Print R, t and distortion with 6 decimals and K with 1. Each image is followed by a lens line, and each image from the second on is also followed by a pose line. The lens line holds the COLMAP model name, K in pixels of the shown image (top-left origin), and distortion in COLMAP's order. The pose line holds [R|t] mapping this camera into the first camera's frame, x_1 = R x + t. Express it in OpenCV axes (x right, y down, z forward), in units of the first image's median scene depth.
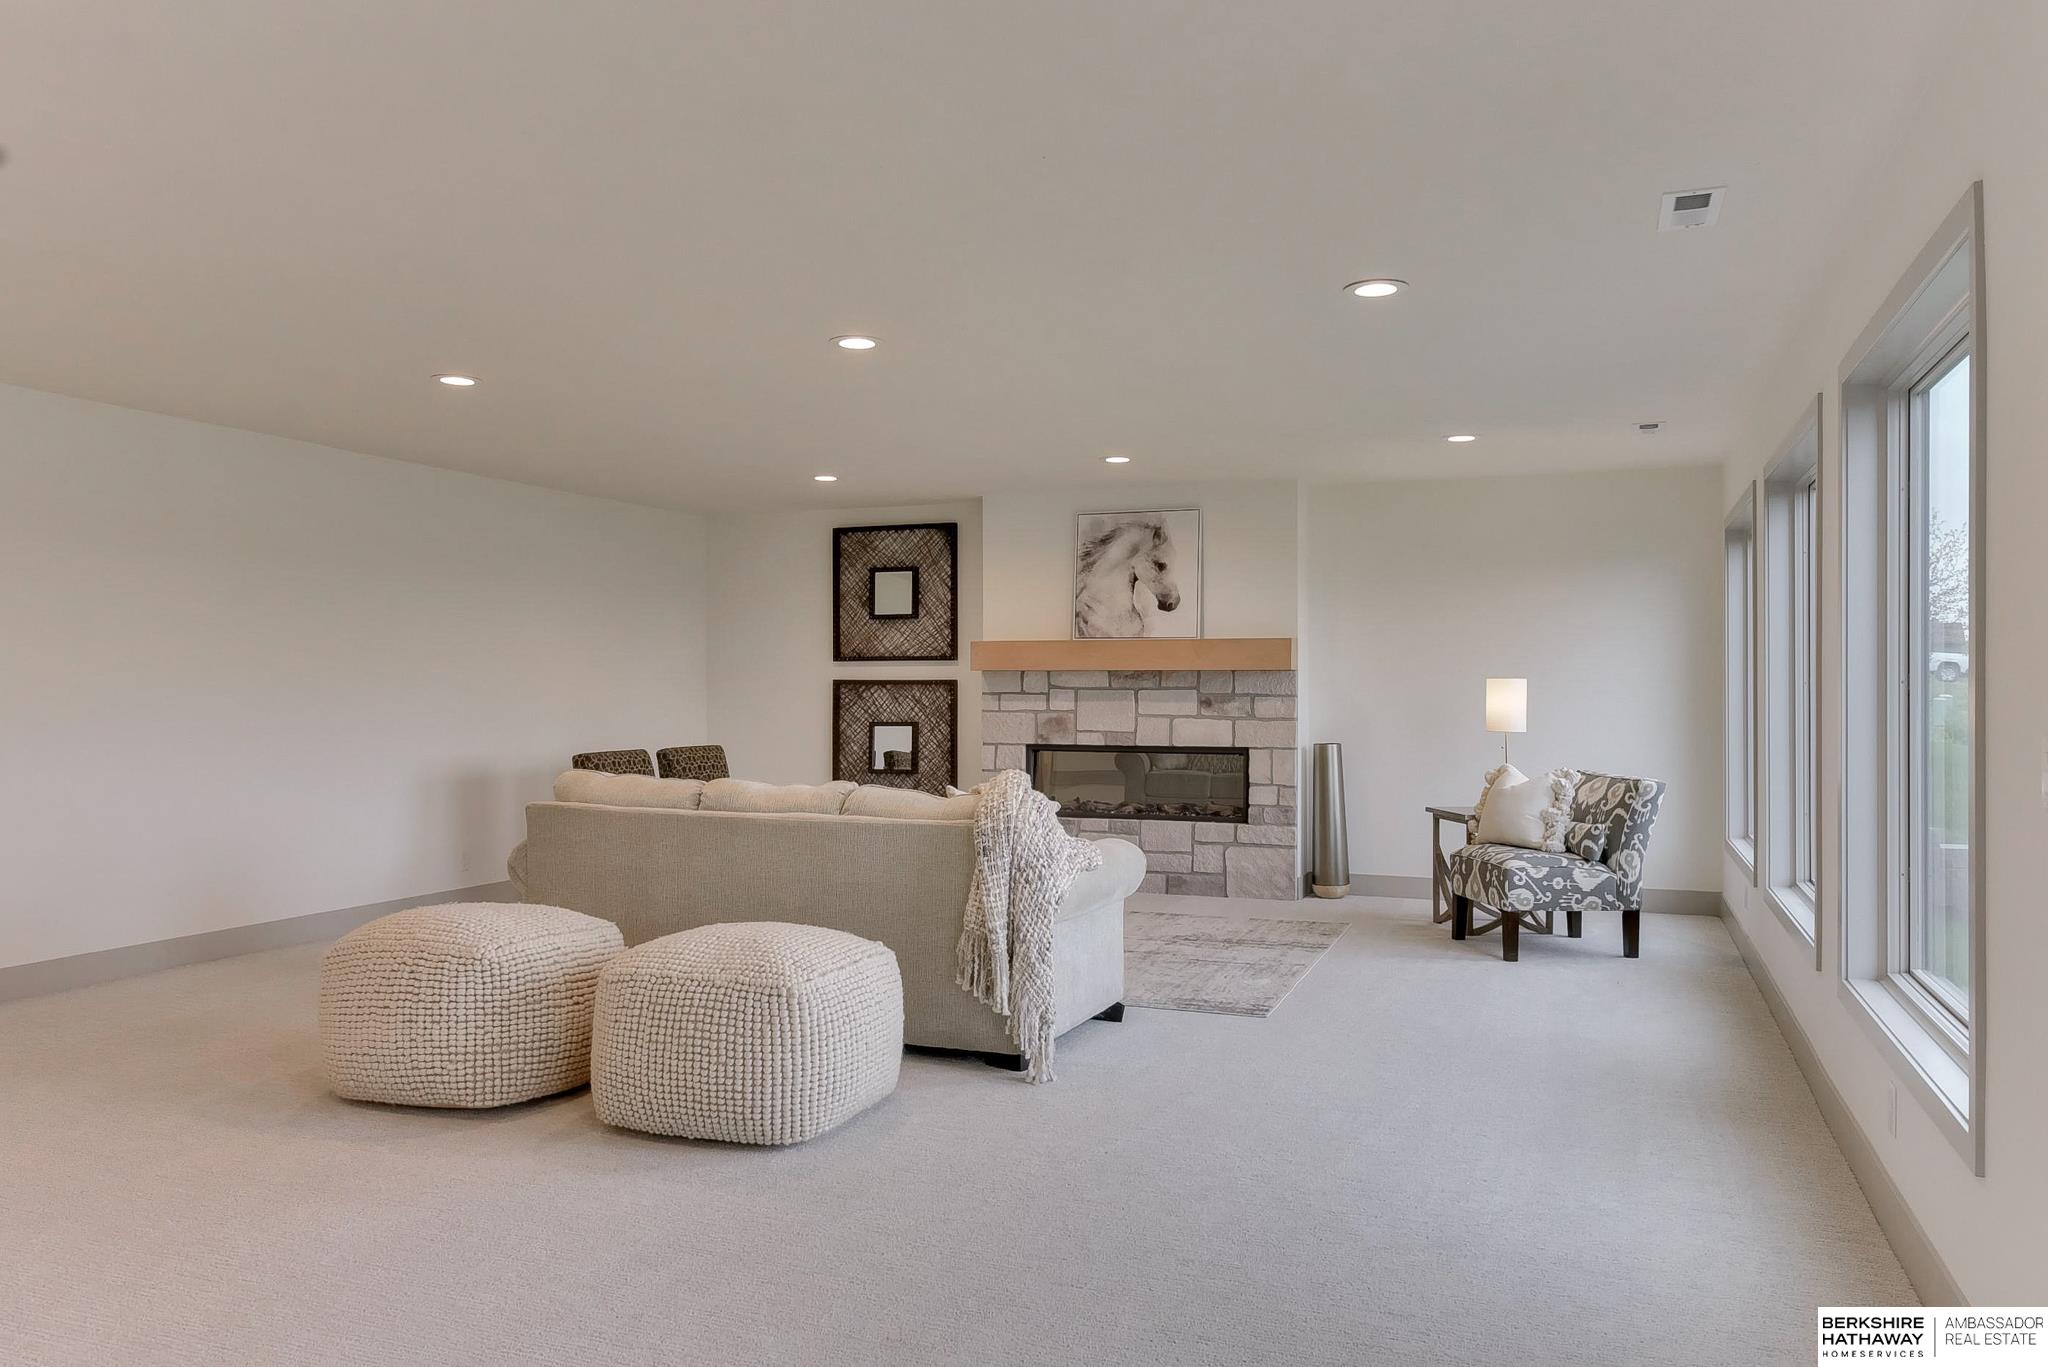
lens RADIAL K [[1401.8, 0, 1025.2], [0, 1401.8, 686.1], [0, 0, 1]] dist [-0.003075, -0.000142]
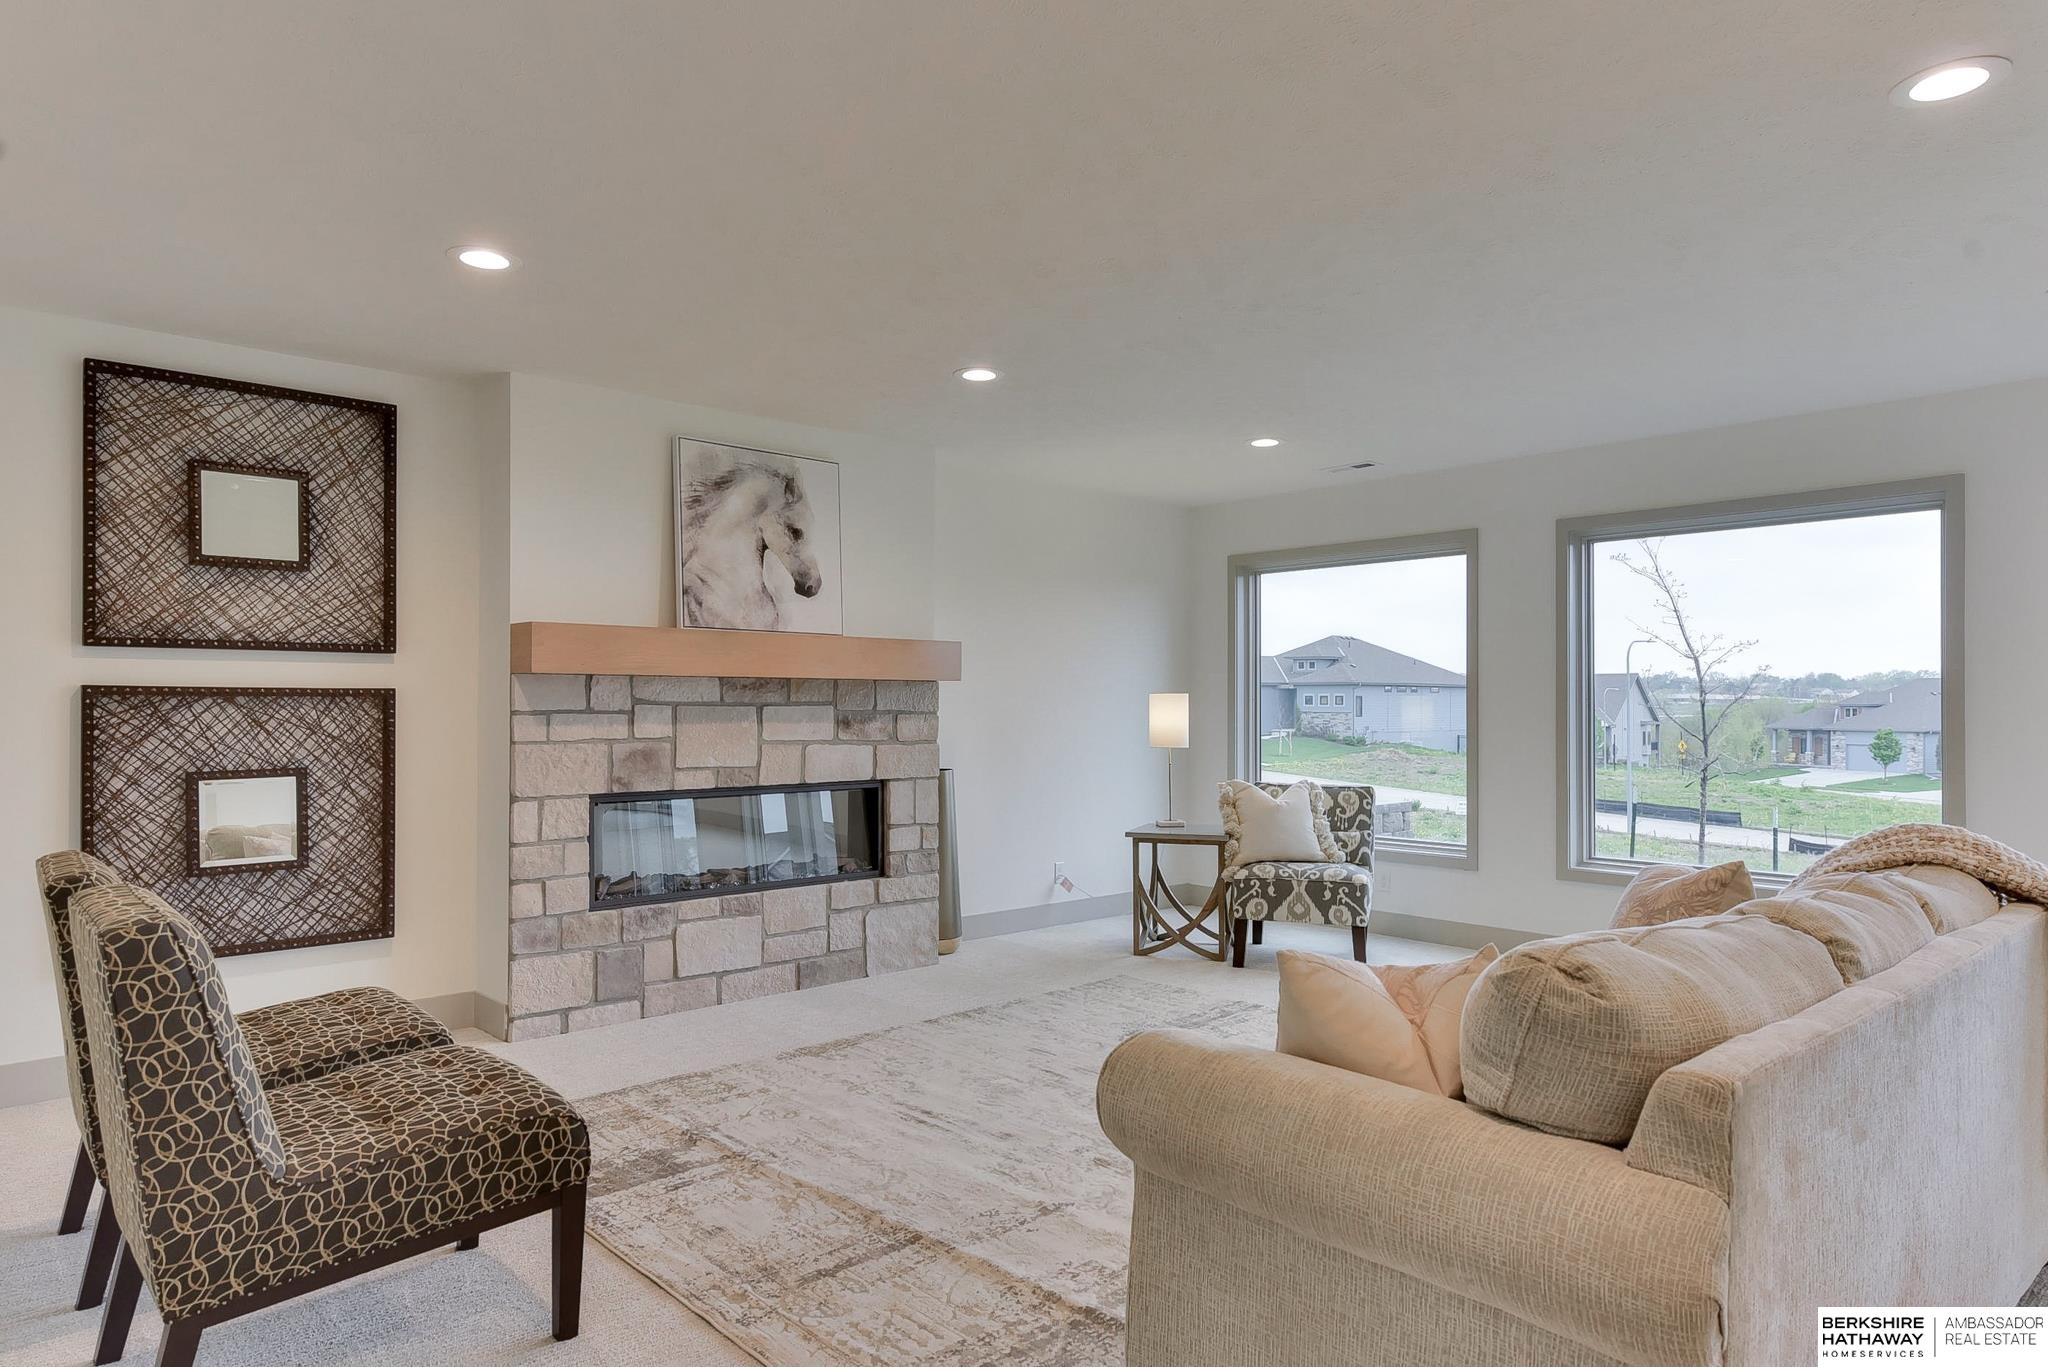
lens RADIAL K [[1202.9, 0, 1028.7], [0, 1202.9, 699.8], [0, 0, 1]] dist [-0.006212, 0.002228]
pose [[0.449132, 0.003556, 0.893458, -0.392214], [-0.000613, 0.999993, -0.003672, 0.001748], [-0.893465, 0.001102, 0.449131, 0.608823]]
